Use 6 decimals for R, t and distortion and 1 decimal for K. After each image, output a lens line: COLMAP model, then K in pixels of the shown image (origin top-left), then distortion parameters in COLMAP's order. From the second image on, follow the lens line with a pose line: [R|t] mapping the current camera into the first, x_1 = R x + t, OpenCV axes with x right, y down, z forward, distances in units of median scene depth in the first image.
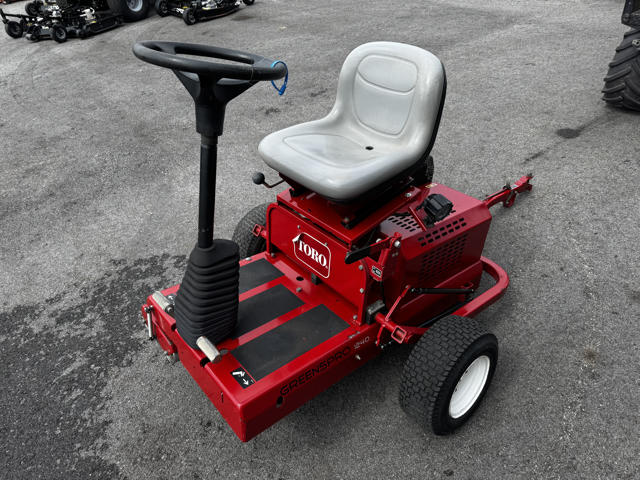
lens RADIAL K [[454.7, 0, 320.0], [0, 454.7, 240.0], [0, 0, 1]] dist [0.009195, -0.034888]
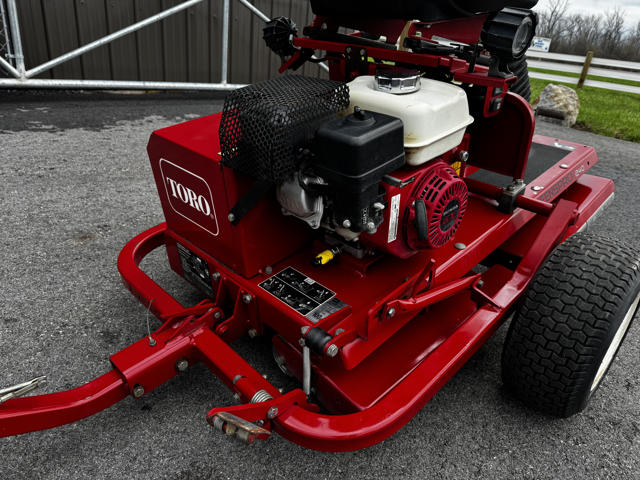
lens RADIAL K [[454.7, 0, 320.0], [0, 454.7, 240.0], [0, 0, 1]] dist [0.009195, -0.034888]
pose [[-0.997163, 0.023141, -0.071626, 0.170039], [-0.053314, 0.454589, 0.889105, -0.414210], [0.053135, 0.890401, -0.452065, 1.111267]]
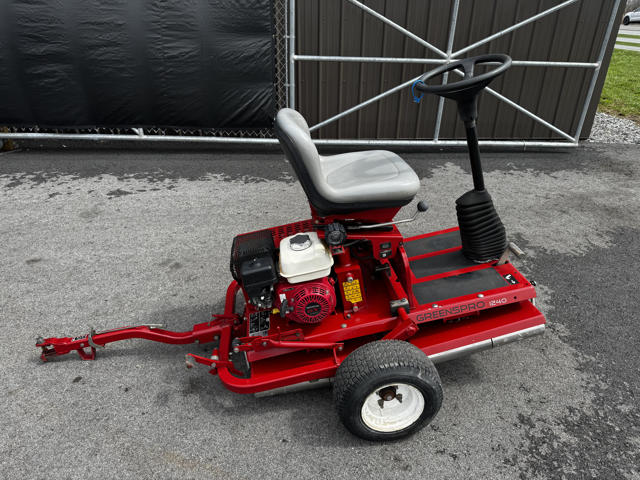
lens RADIAL K [[454.7, 0, 320.0], [0, 454.7, 240.0], [0, 0, 1]] dist [0.009195, -0.034888]
pose [[-0.824140, -0.176116, 0.538308, -0.382686], [0.402074, 0.487472, 0.775053, -0.747462], [-0.398909, 0.855193, -0.330933, 1.076005]]
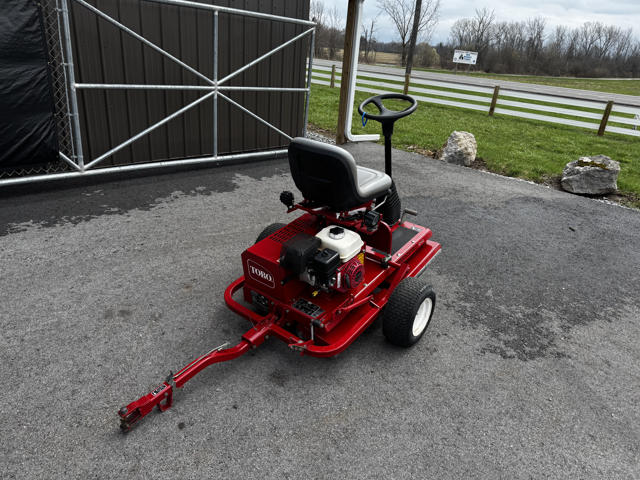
lens RADIAL K [[454.7, 0, 320.0], [0, 454.7, 240.0], [0, 0, 1]] dist [0.009195, -0.034888]
pose [[-0.981708, 0.084079, -0.170823, 0.304016], [-0.112121, 0.469839, 0.875603, -1.081939], [0.153880, 0.878739, -0.451817, 1.329577]]
